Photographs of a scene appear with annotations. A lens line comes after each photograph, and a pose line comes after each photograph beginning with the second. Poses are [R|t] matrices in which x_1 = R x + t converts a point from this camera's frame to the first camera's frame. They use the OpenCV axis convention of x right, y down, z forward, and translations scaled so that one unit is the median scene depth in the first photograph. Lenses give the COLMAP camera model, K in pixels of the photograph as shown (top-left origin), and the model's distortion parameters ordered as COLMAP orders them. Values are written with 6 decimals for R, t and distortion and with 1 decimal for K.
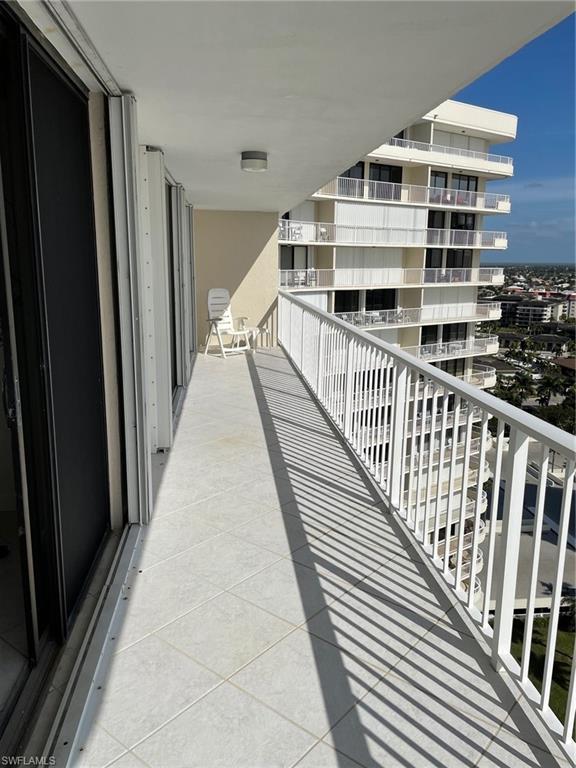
lens RADIAL K [[601.2, 0, 288.0], [0, 601.2, 384.0], [0, 0, 1]] dist [0.077417, -0.097867]
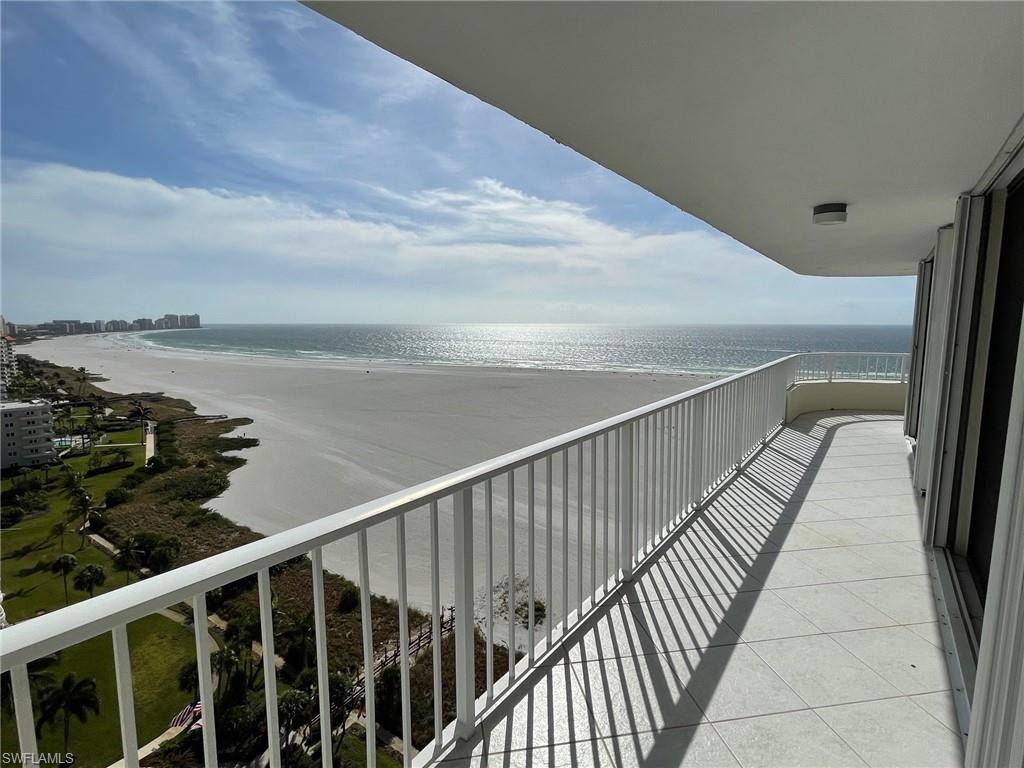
lens RADIAL K [[517.1, 0, 510.0], [0, 517.1, 386.8], [0, 0, 1]] dist [-0.024710, 0.017794]
pose [[-0.738517, -0.173878, 0.651428, -0.214054], [0.067585, 0.942217, 0.328115, -0.437979], [-0.670839, 0.286345, -0.684092, 1.941211]]
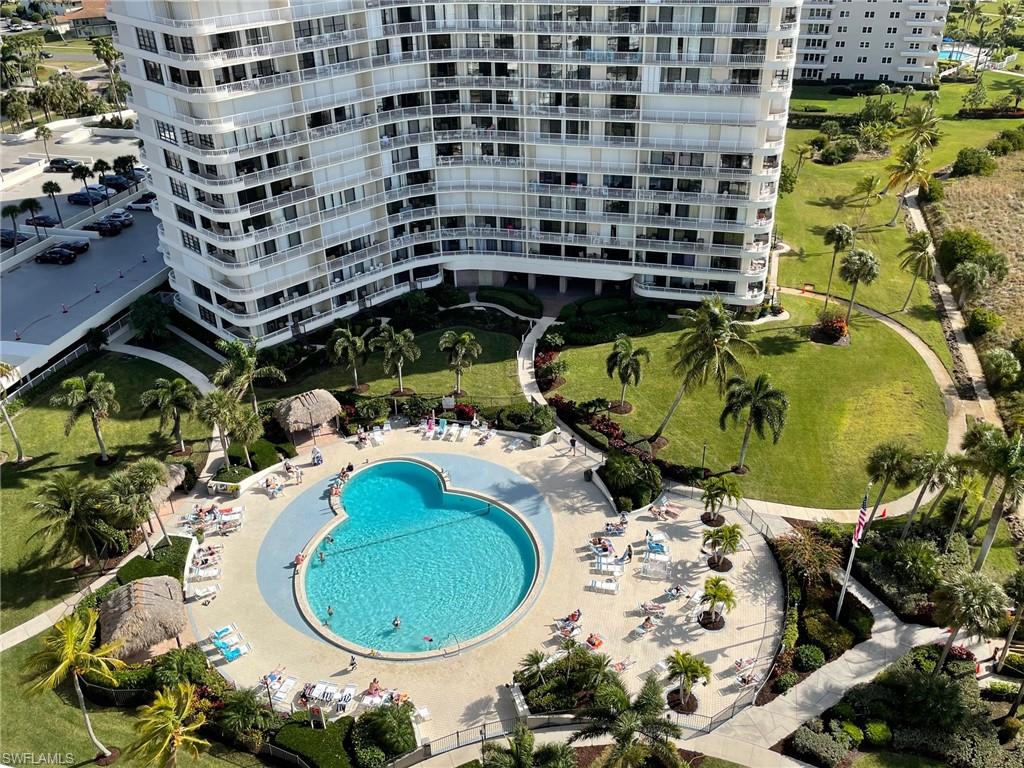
lens RADIAL K [[889.3, 0, 512.2], [0, 889.3, 372.2], [0, 0, 1]] dist [0.071731, -0.094738]
pose [[0.357615, -0.550780, 0.754157, -0.207377], [0.242937, 0.834626, 0.494350, -0.432035], [-0.901717, 0.006426, 0.432279, 1.911989]]
